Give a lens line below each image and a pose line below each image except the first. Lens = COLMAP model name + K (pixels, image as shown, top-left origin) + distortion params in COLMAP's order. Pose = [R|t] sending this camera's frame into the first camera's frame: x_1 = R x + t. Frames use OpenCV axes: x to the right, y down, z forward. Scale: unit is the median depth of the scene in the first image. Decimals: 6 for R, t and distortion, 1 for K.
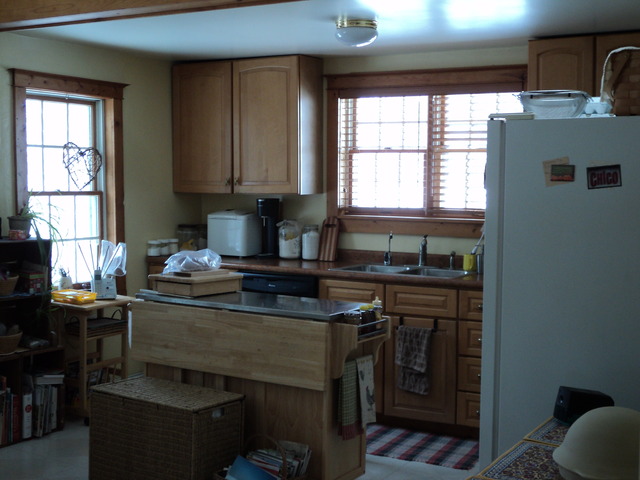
lens RADIAL K [[909.4, 0, 315.5], [0, 909.4, 240.8], [0, 0, 1]] dist [-0.049907, 0.000000]
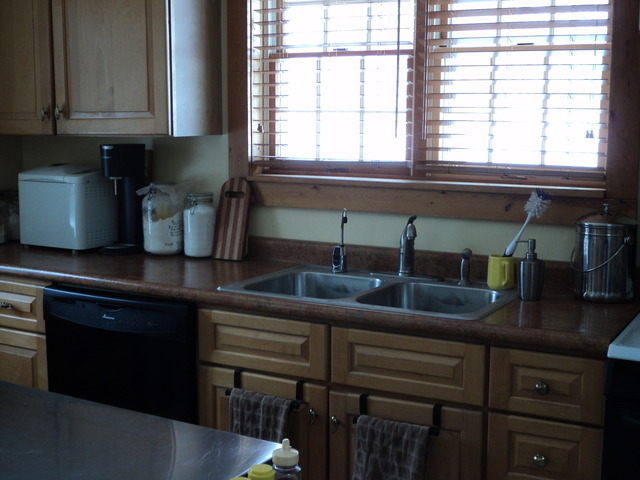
lens RADIAL K [[909.4, 0, 322.5], [0, 909.4, 242.3], [0, 0, 1]] dist [-0.049907, 0.000000]
pose [[0.999185, -0.005465, 0.039991, 0.046252], [0.002965, 0.998053, 0.062298, -0.021306], [-0.040253, -0.062129, 0.997256, 0.453018]]
